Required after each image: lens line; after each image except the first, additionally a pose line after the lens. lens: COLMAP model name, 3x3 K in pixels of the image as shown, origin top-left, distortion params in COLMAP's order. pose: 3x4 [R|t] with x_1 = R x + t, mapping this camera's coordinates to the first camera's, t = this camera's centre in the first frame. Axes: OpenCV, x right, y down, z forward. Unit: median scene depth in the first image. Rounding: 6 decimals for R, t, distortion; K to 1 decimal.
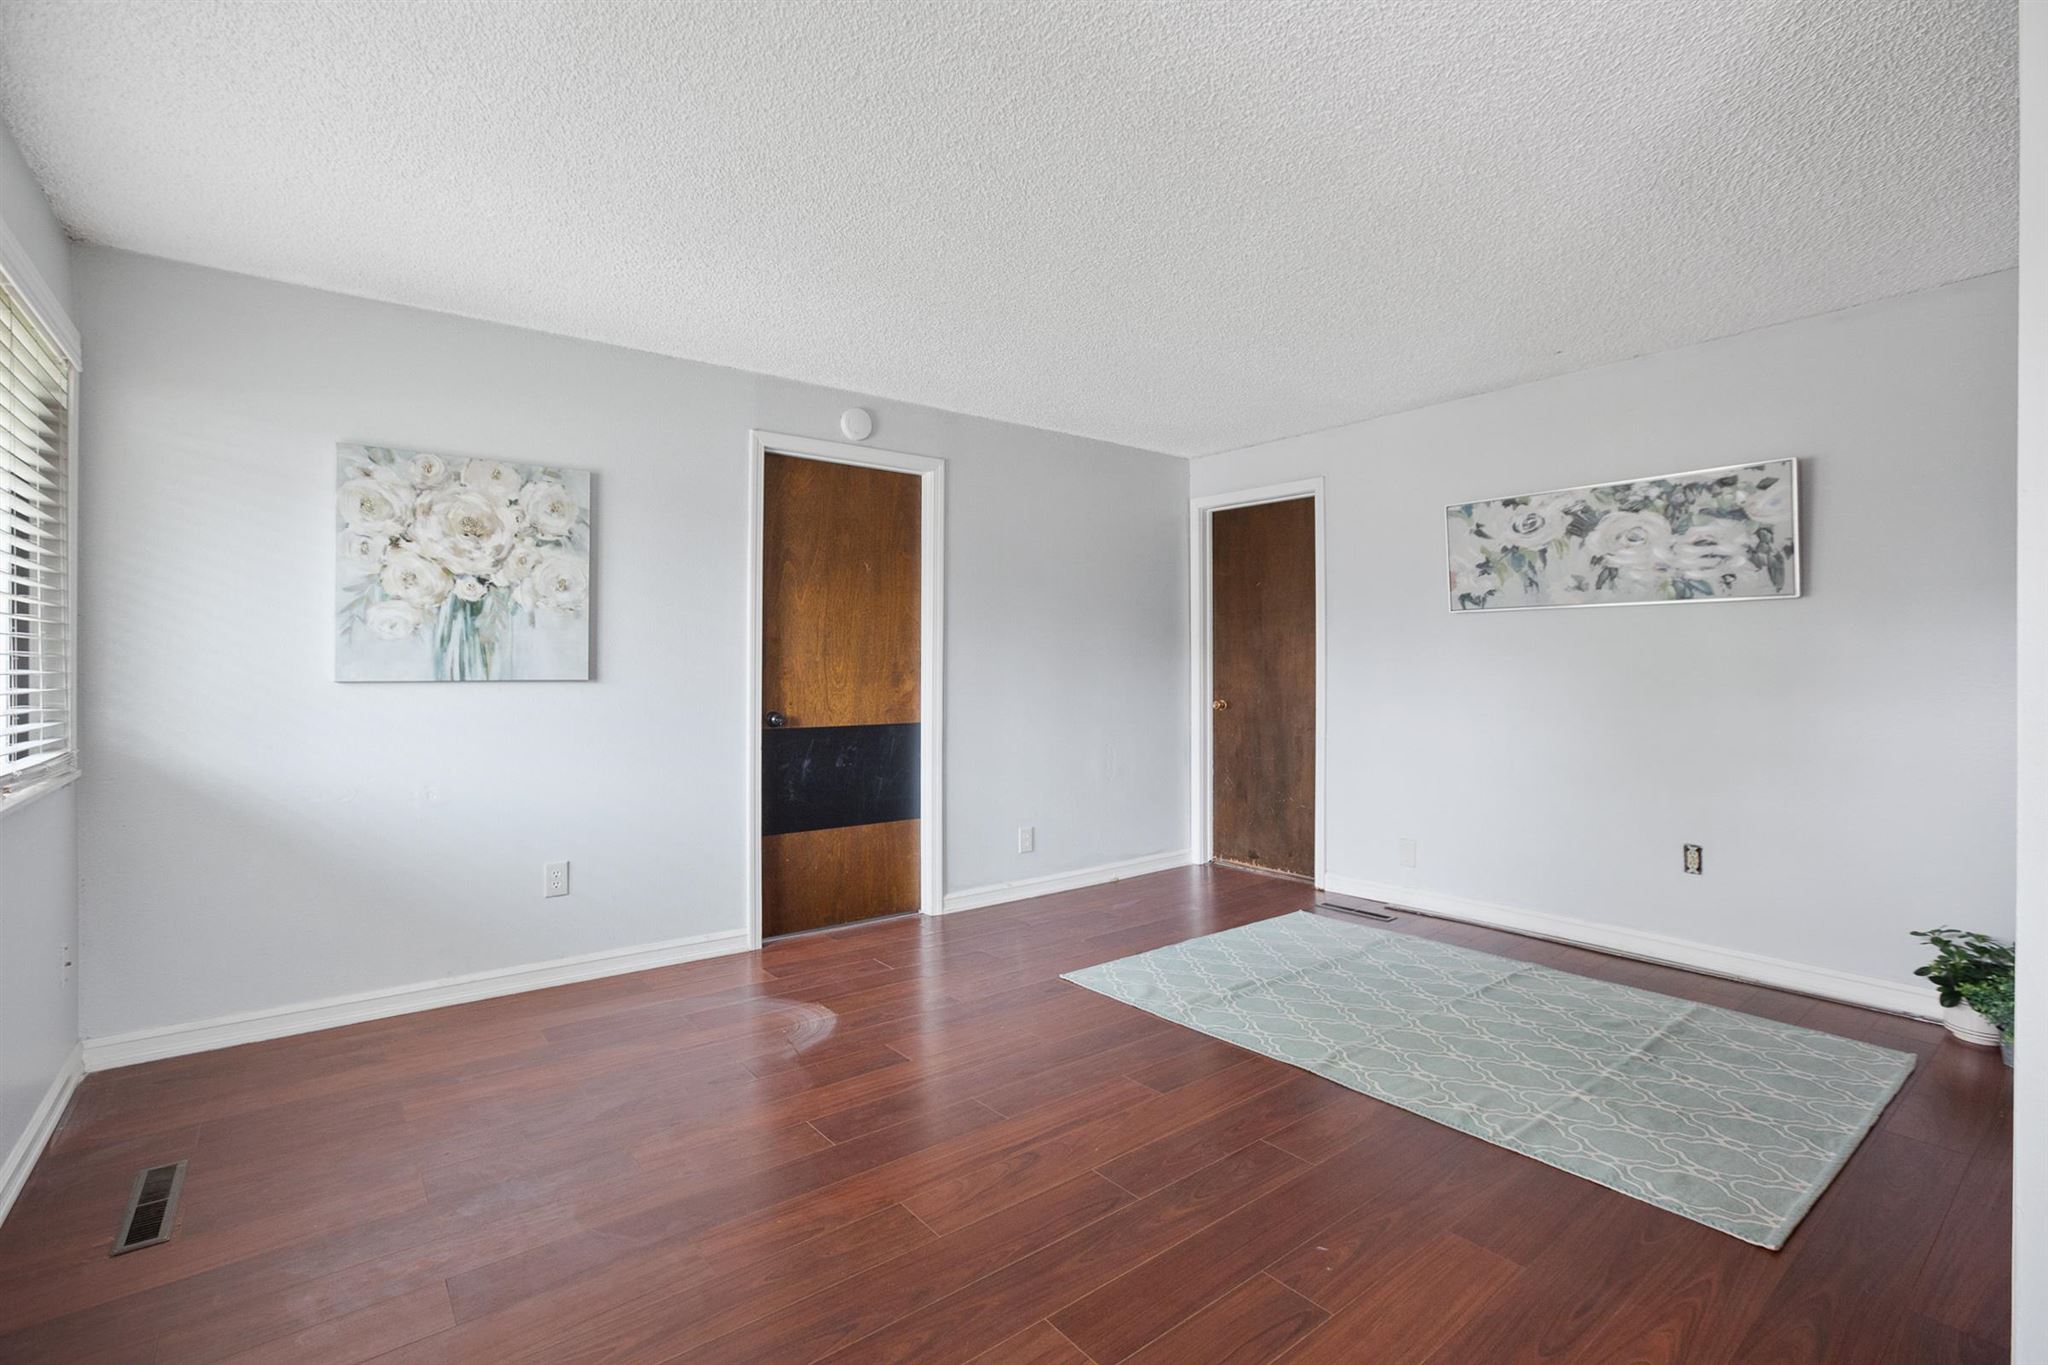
lens RADIAL K [[937.2, 0, 1022.3], [0, 937.2, 657.4], [0, 0, 1]] dist [-0.000615, 0.000188]
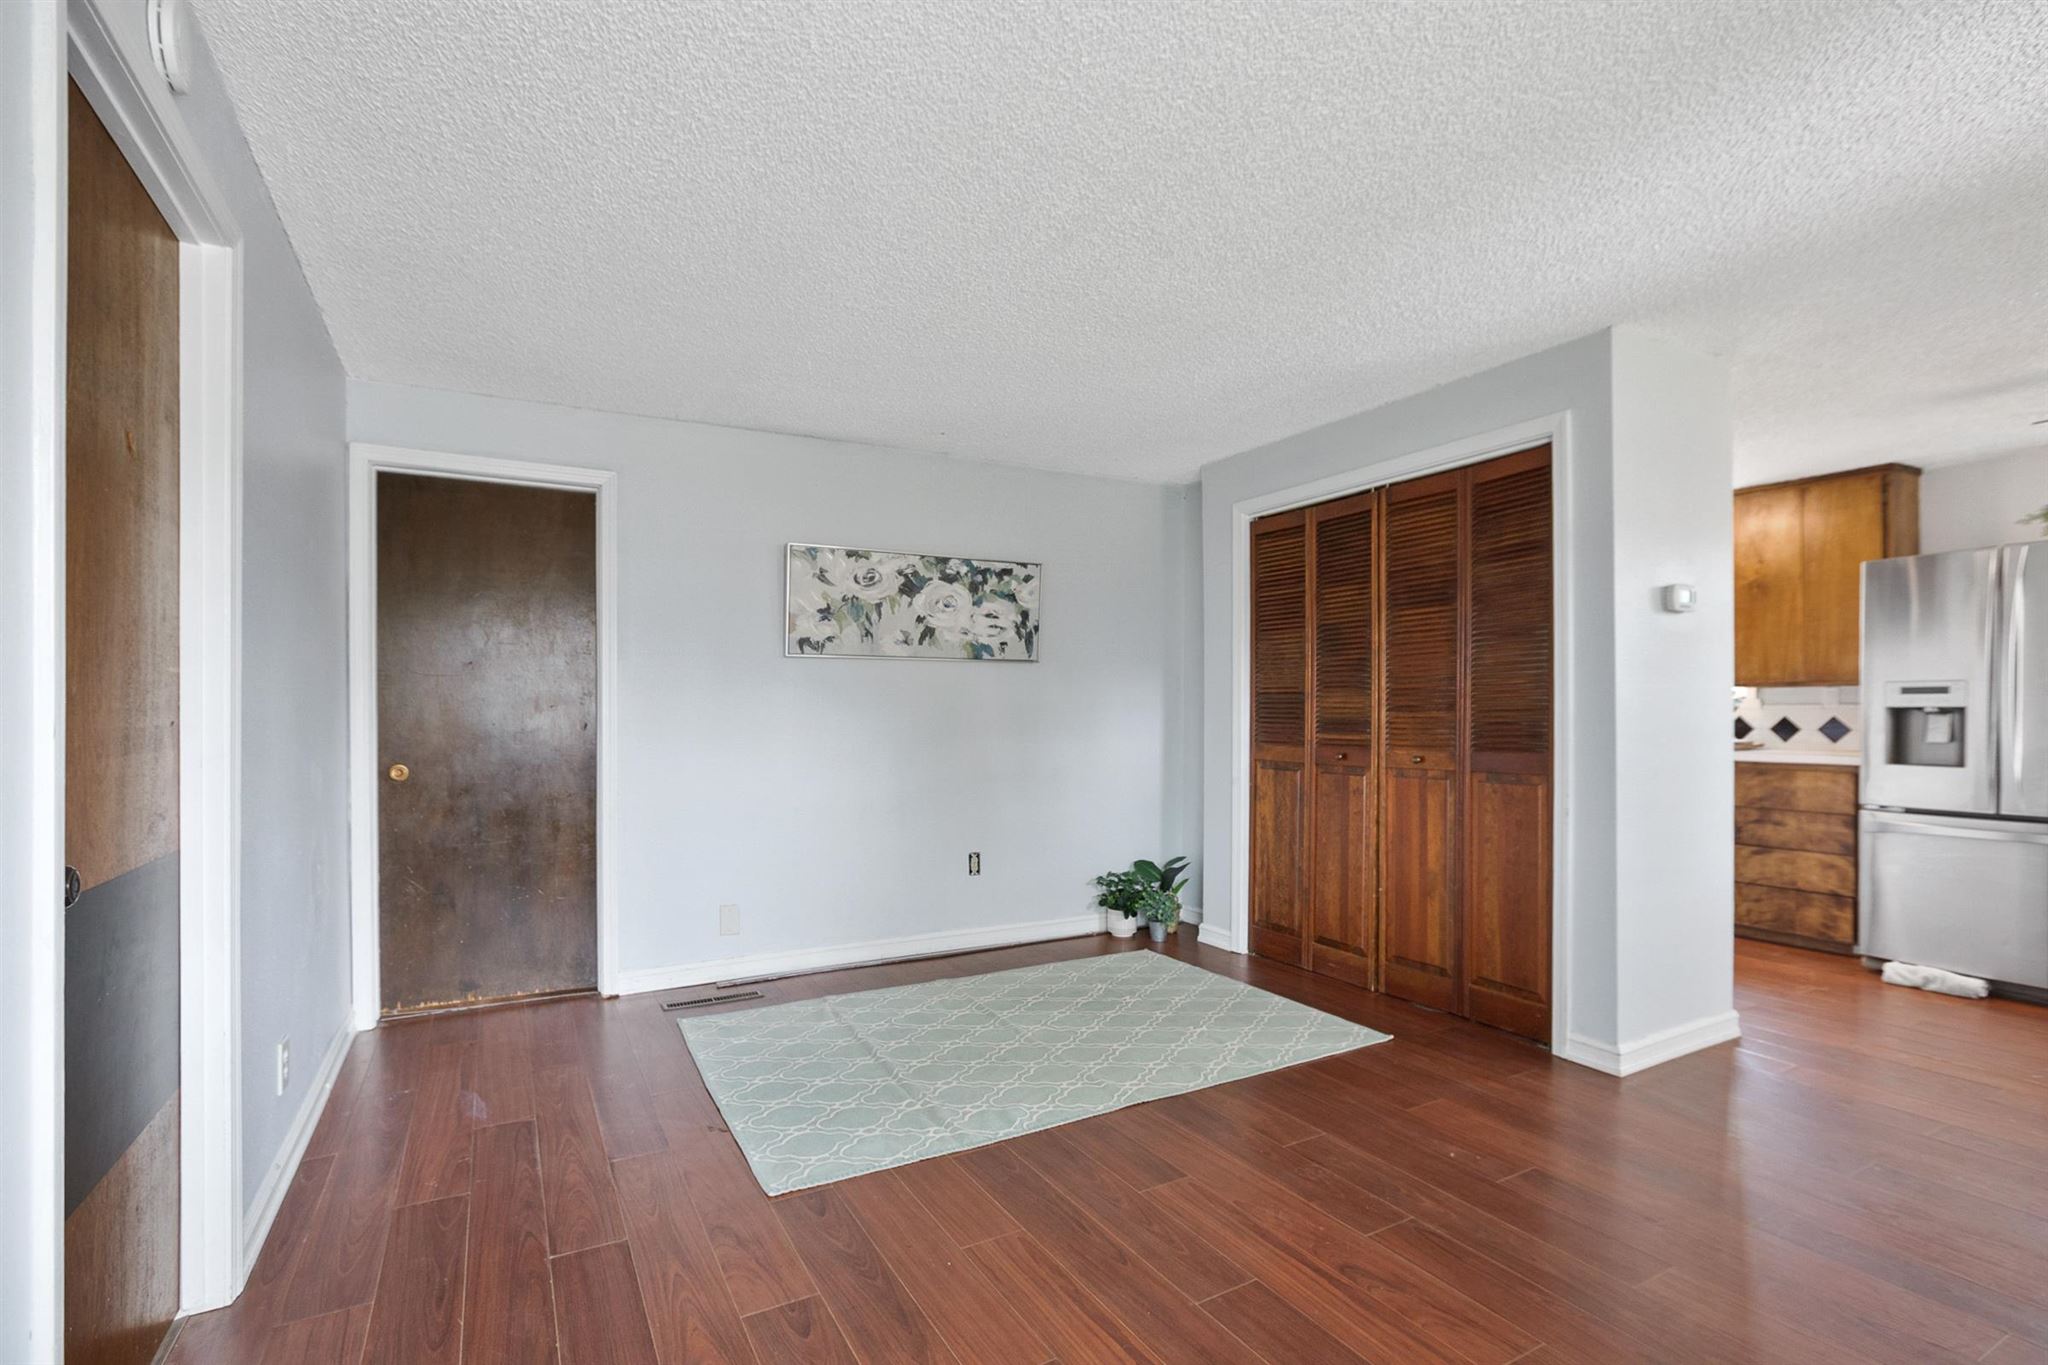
lens RADIAL K [[972.9, 0, 1019.3], [0, 972.9, 719.3], [0, 0, 1]] dist [-0.025858, 0.000229]
pose [[0.166039, -0.005151, 0.986106, -0.556425], [-0.003737, 0.999976, 0.005852, 0.011493], [-0.986112, -0.004657, 0.166016, 0.701793]]
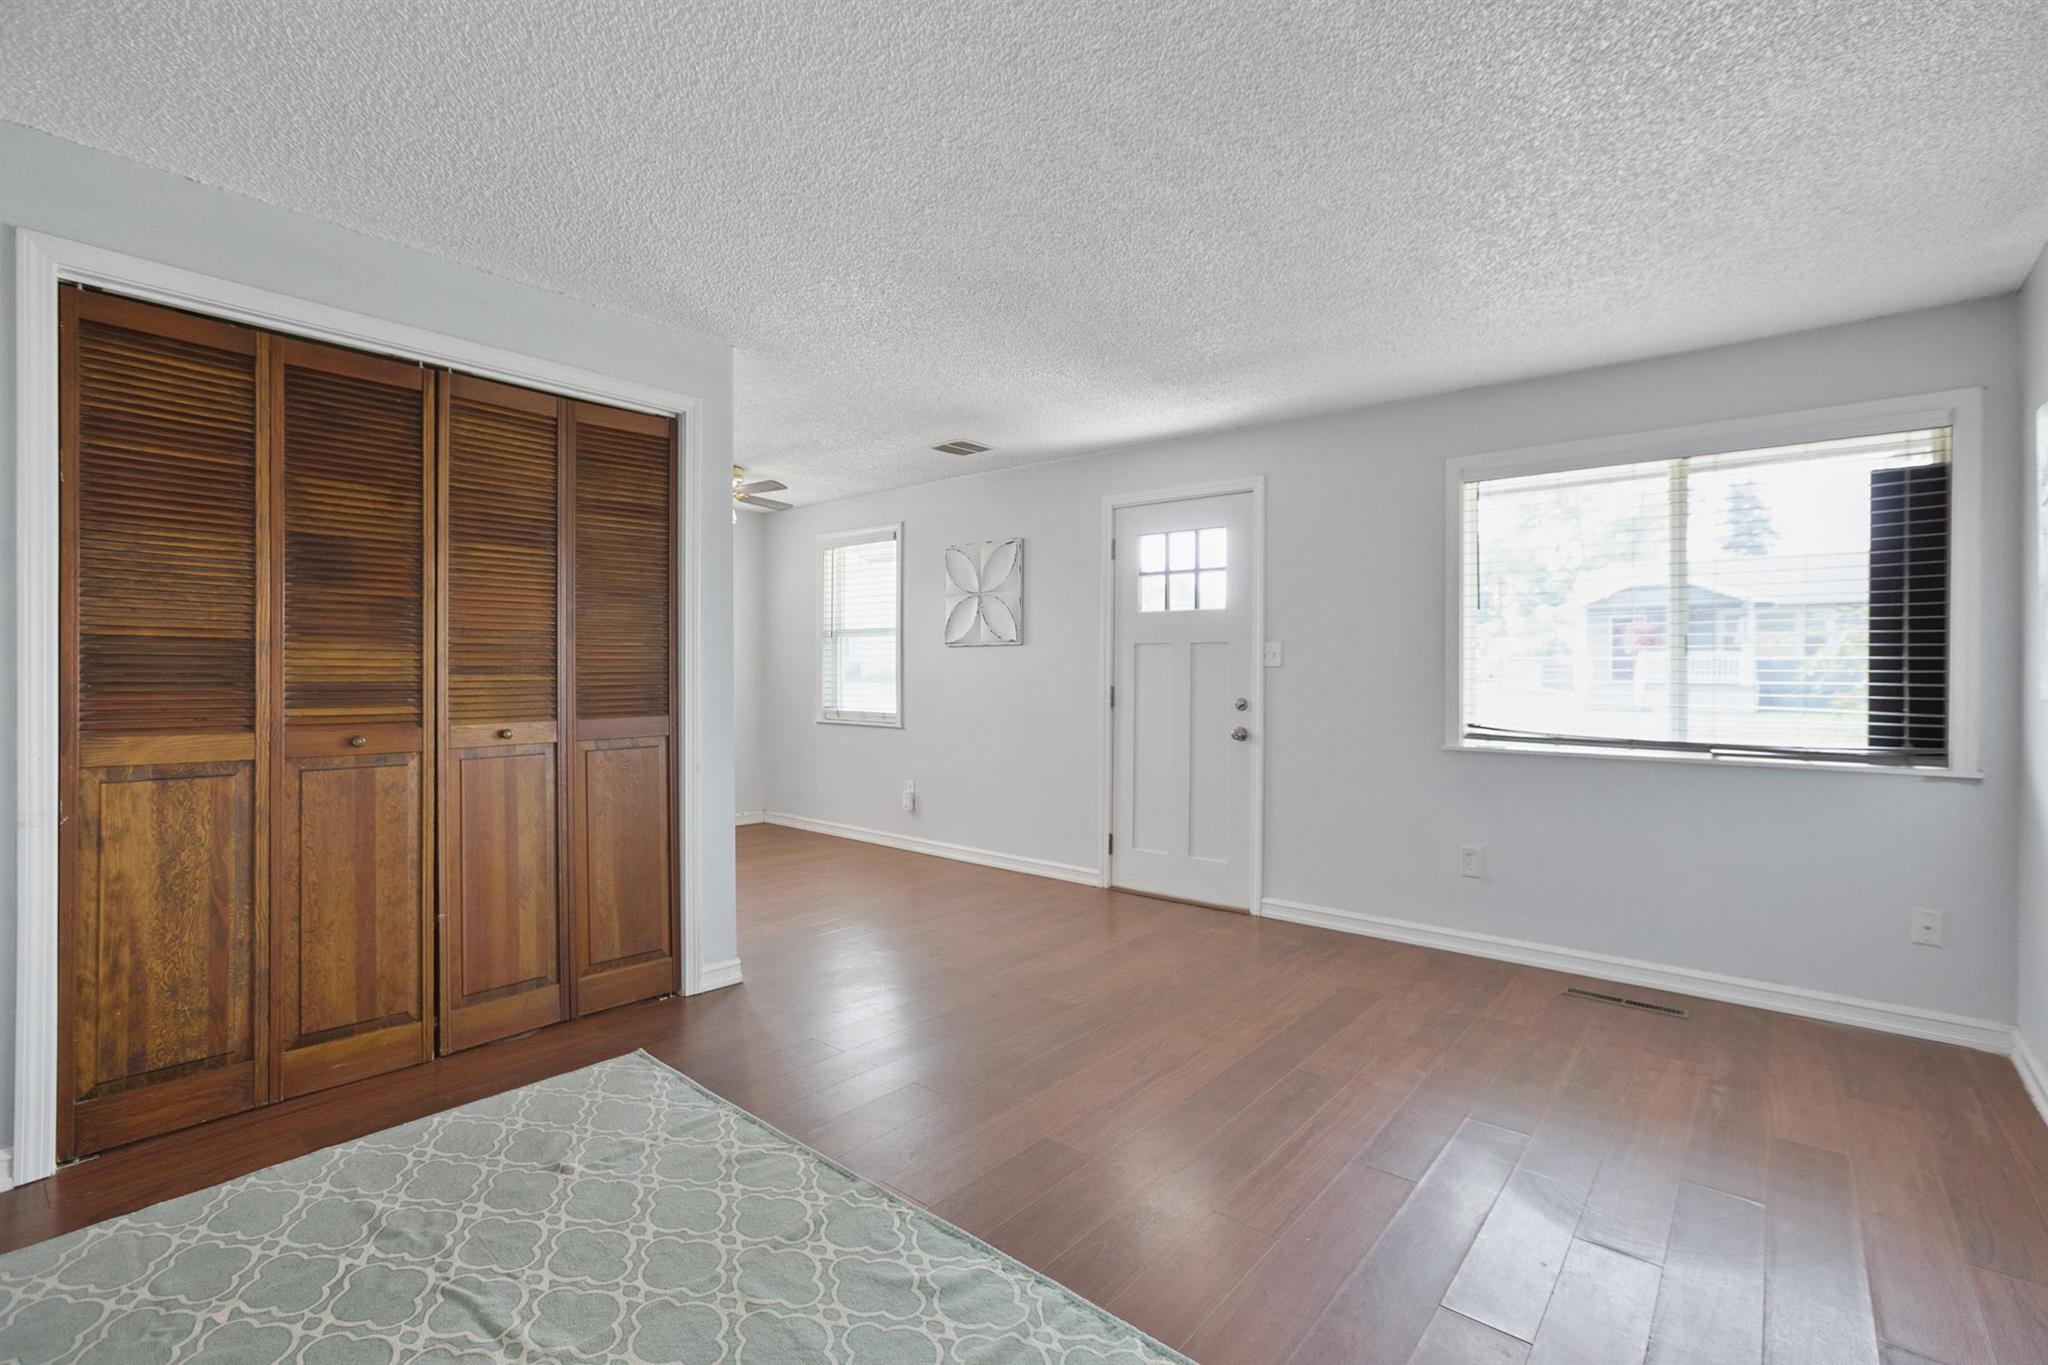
lens RADIAL K [[924.6, 0, 1024.0], [0, 924.6, 682.5], [0, 0, 1]] dist [-0.001175, -0.000008]
pose [[-0.978795, -0.002734, -0.204825, 0.249513], [-0.004254, 0.999967, 0.006982, 0.007463], [0.204799, 0.007705, -0.978774, 1.309693]]
